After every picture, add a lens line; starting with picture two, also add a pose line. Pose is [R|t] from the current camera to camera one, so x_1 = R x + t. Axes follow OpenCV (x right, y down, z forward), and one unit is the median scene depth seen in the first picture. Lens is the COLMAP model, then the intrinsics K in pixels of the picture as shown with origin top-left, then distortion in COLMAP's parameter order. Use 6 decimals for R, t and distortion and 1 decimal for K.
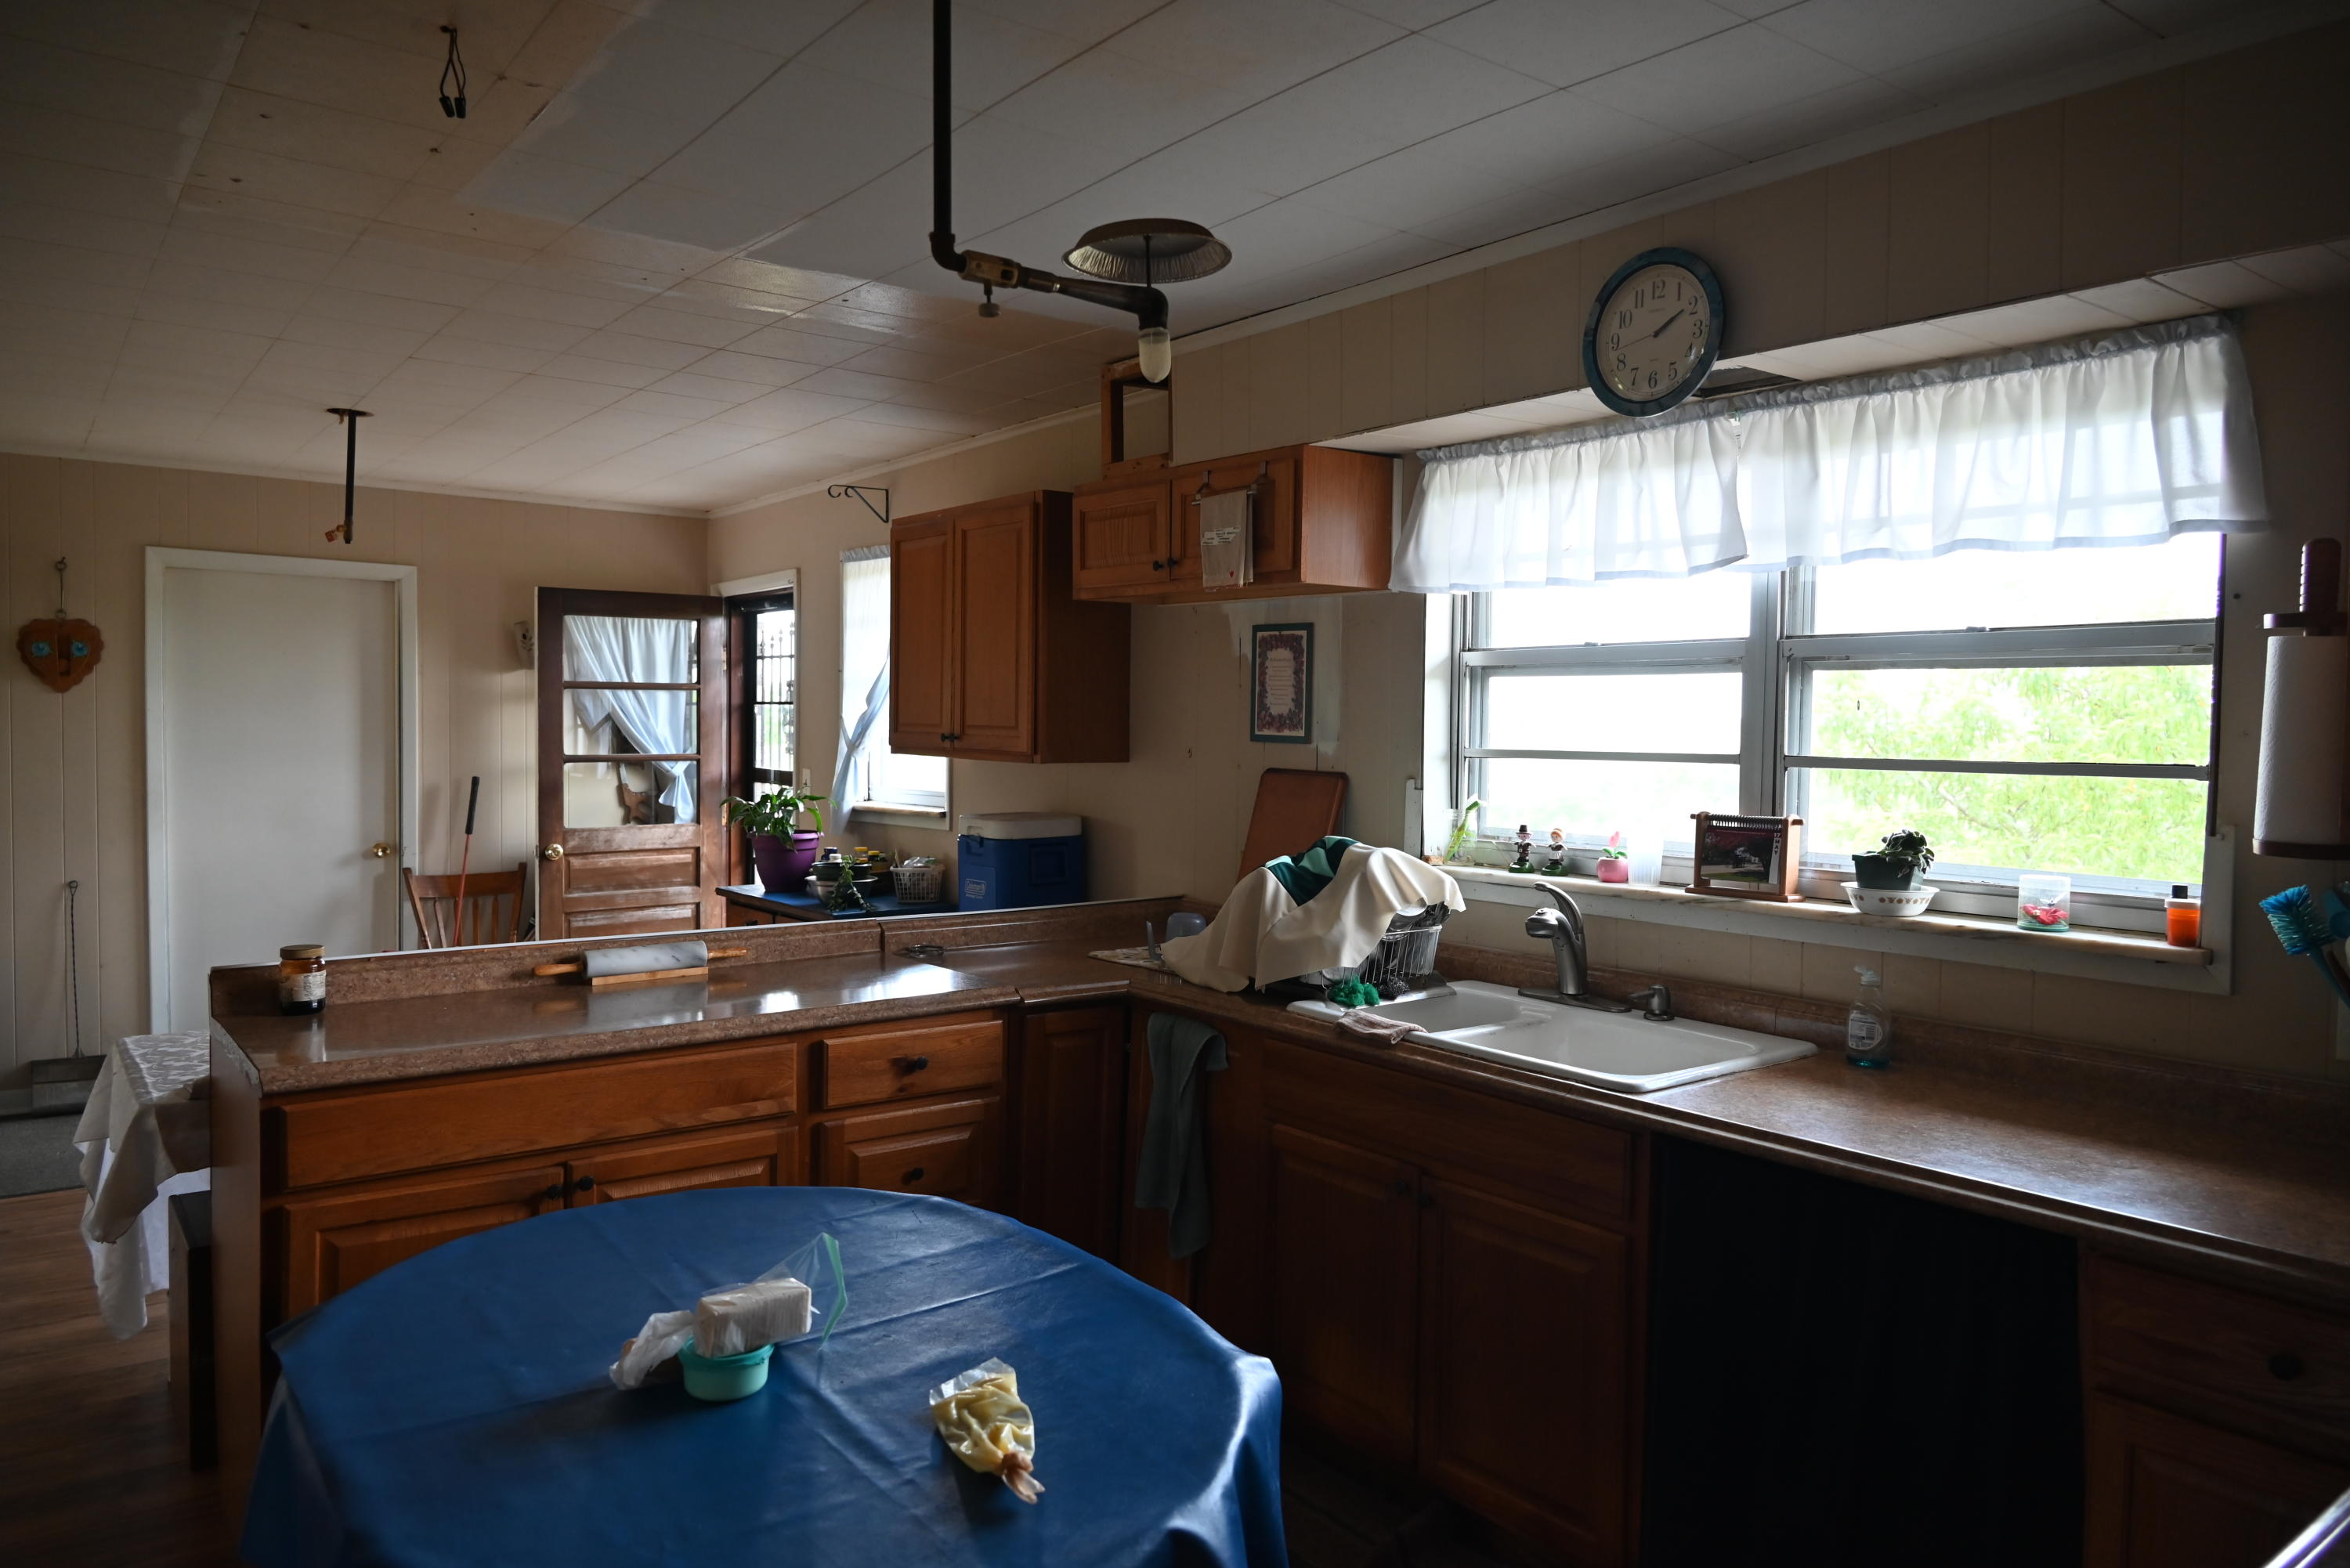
lens RADIAL K [[1550.9, 0, 1167.4], [0, 1550.9, 788.9], [0, 0, 1]] dist [-0.008987, 0.004332]
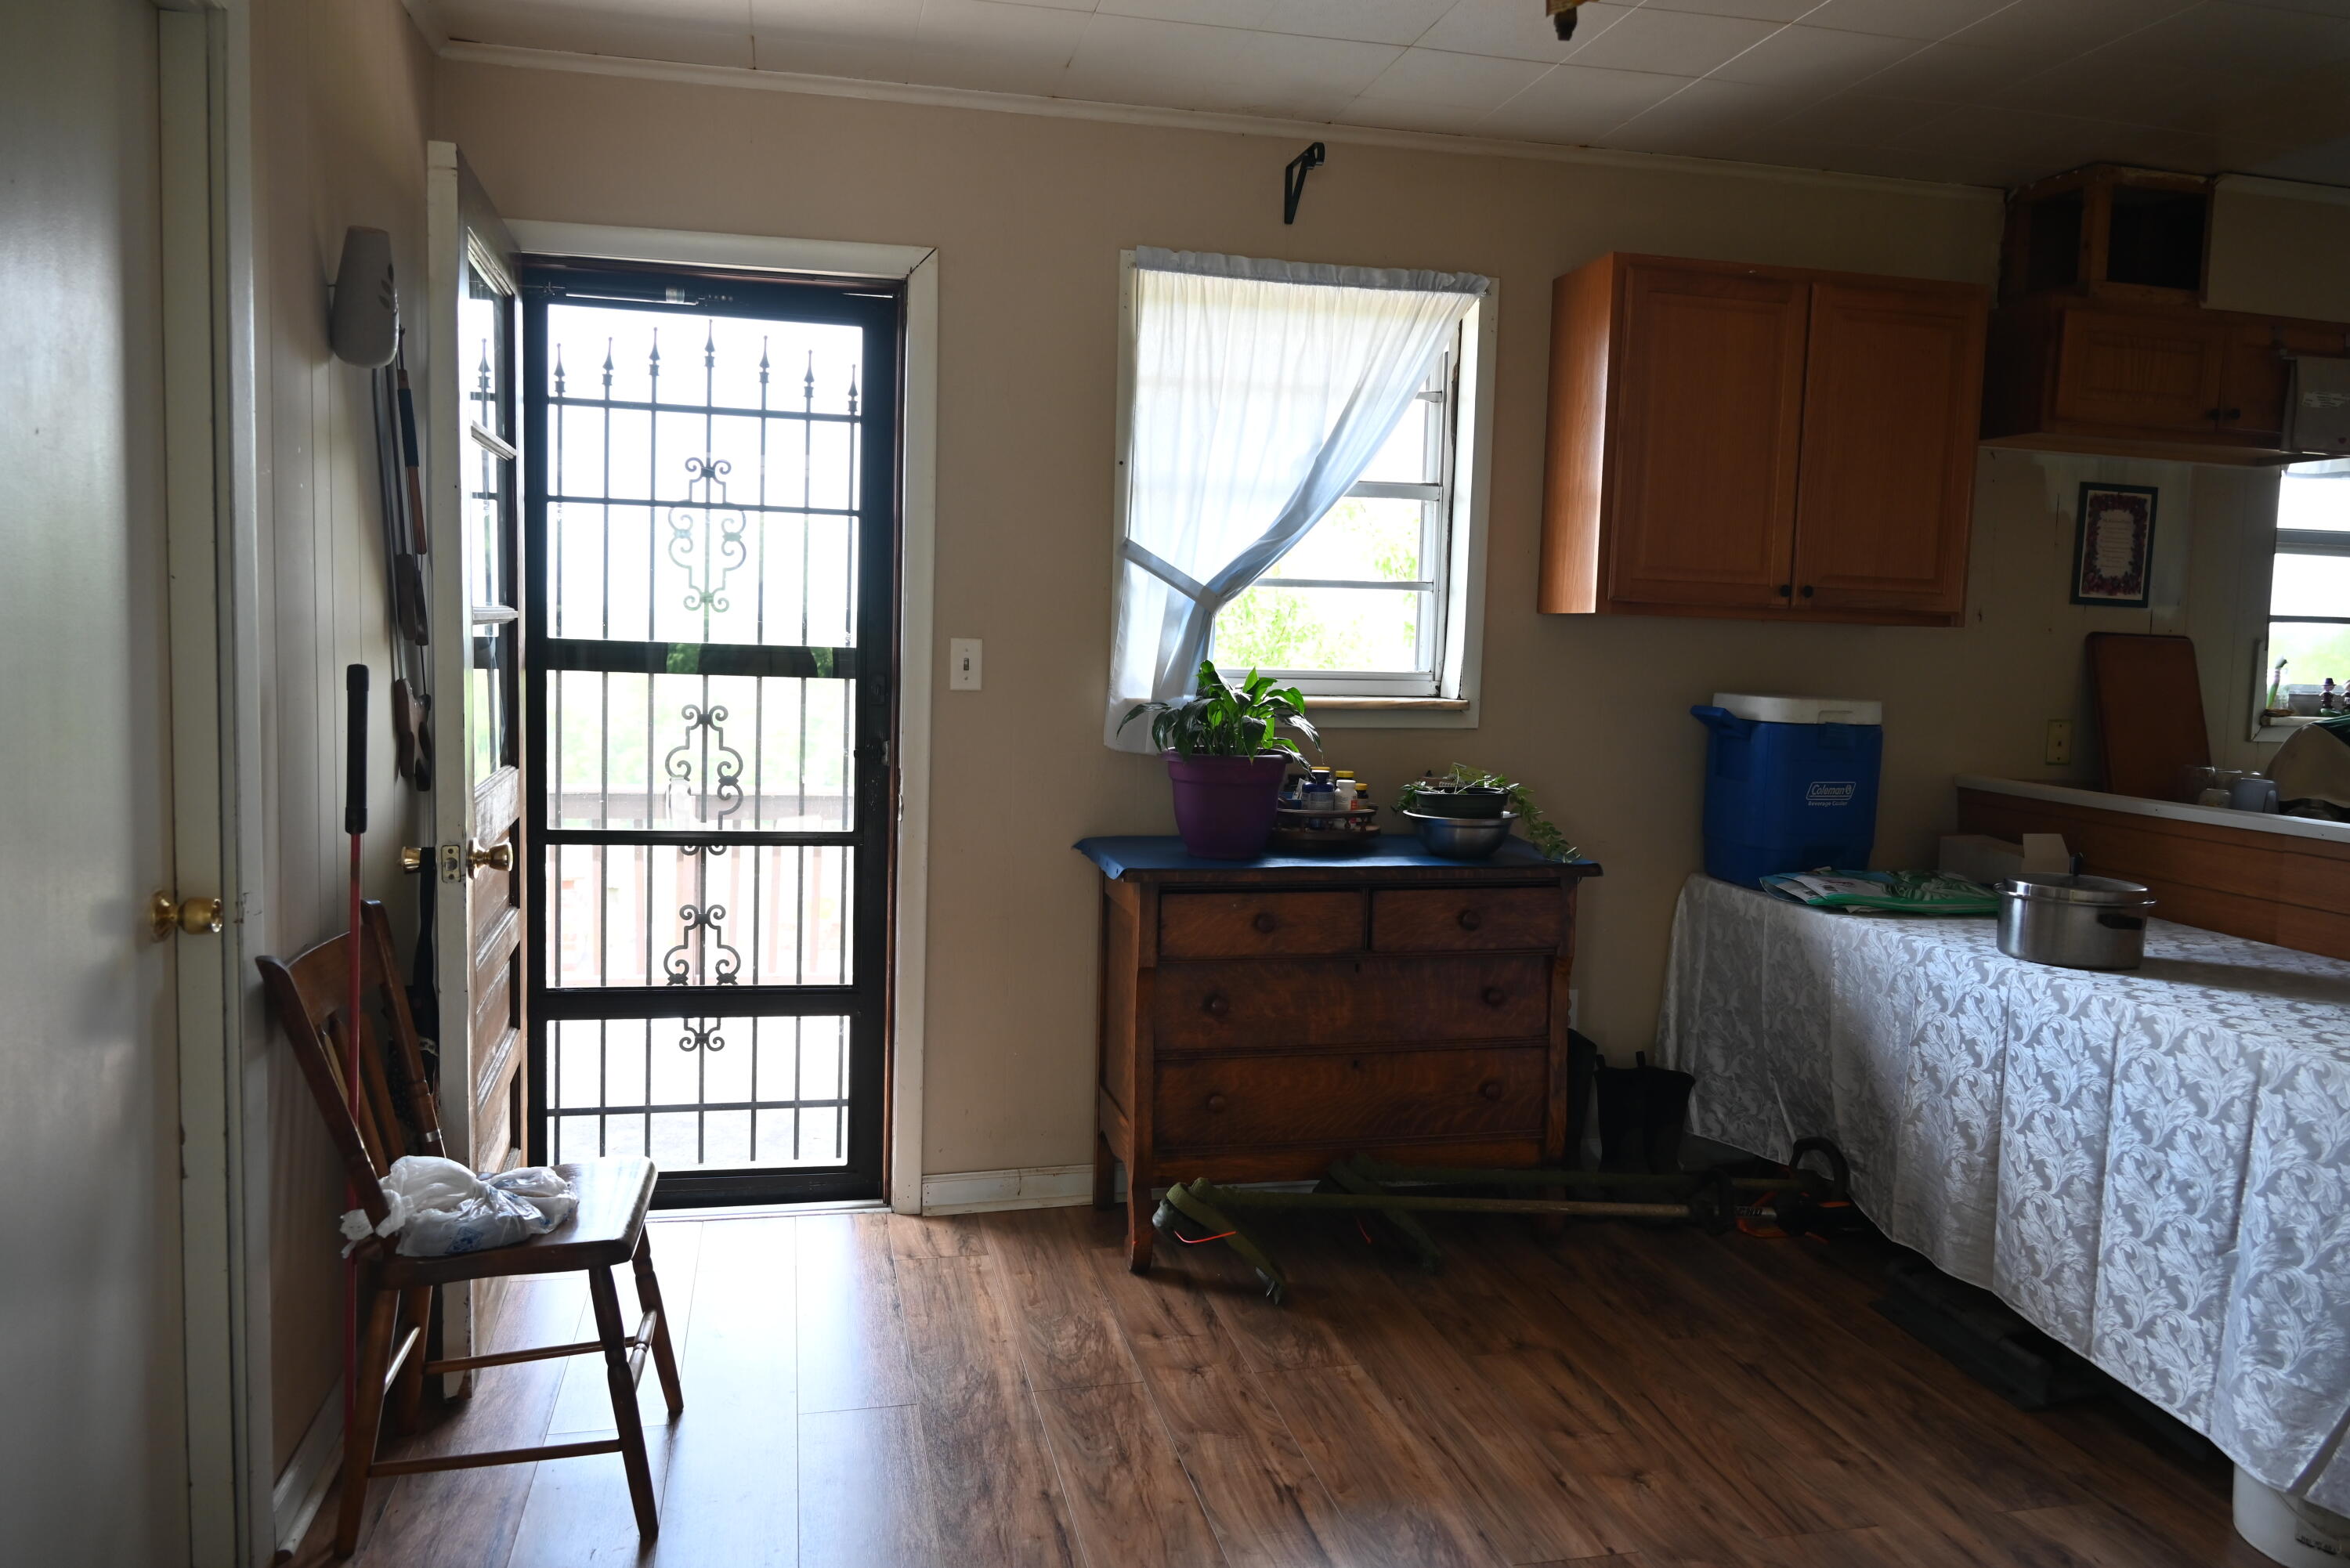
lens RADIAL K [[1677.6, 0, 1169.7], [0, 1677.6, 781.4], [0, 0, 1]] dist [0.002922, 0.000377]
pose [[0.432994, -0.070475, 0.898638, -1.145761], [0.018322, 0.997421, 0.069394, -0.003643], [-0.901211, -0.013583, 0.433168, 1.069026]]
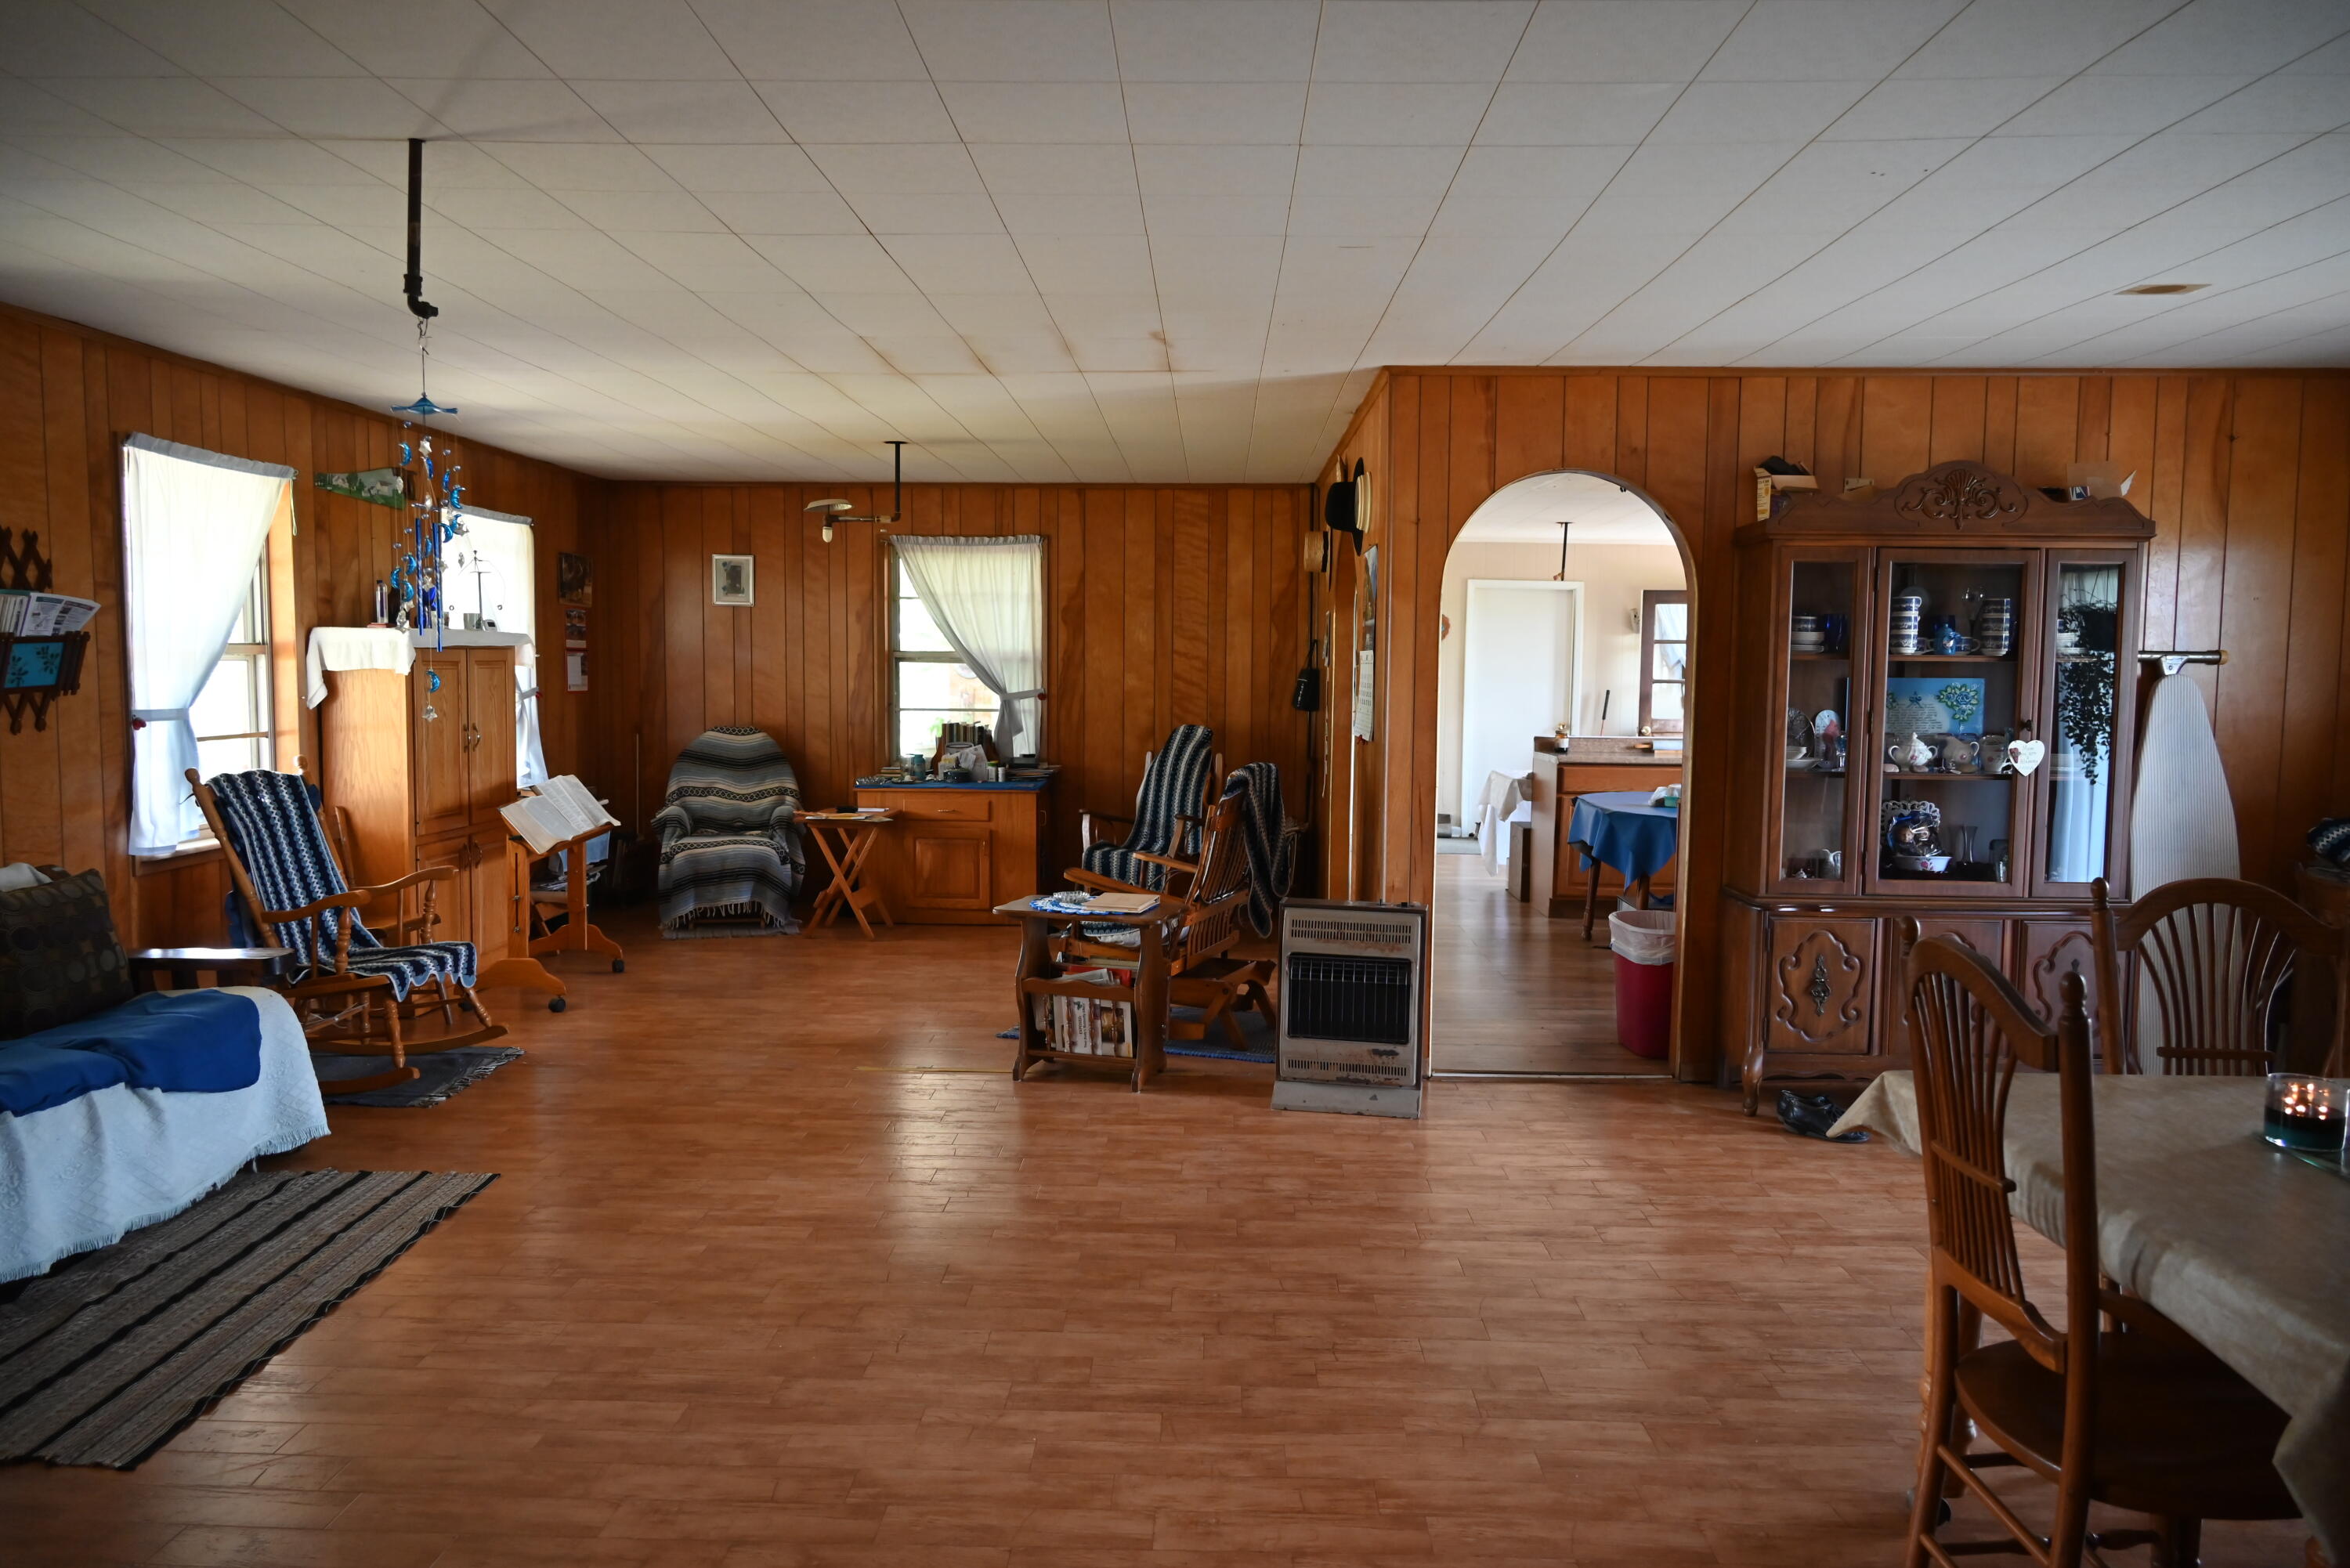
lens RADIAL K [[1550.9, 0, 1171.4], [0, 1550.9, 790.0], [0, 0, 1]] dist [-0.008987, 0.004332]
pose [[0.777563, 0.048713, -0.626916, 0.562580], [-0.028506, 0.998701, 0.042246, 0.082414], [0.628159, -0.014978, 0.777941, -1.372375]]
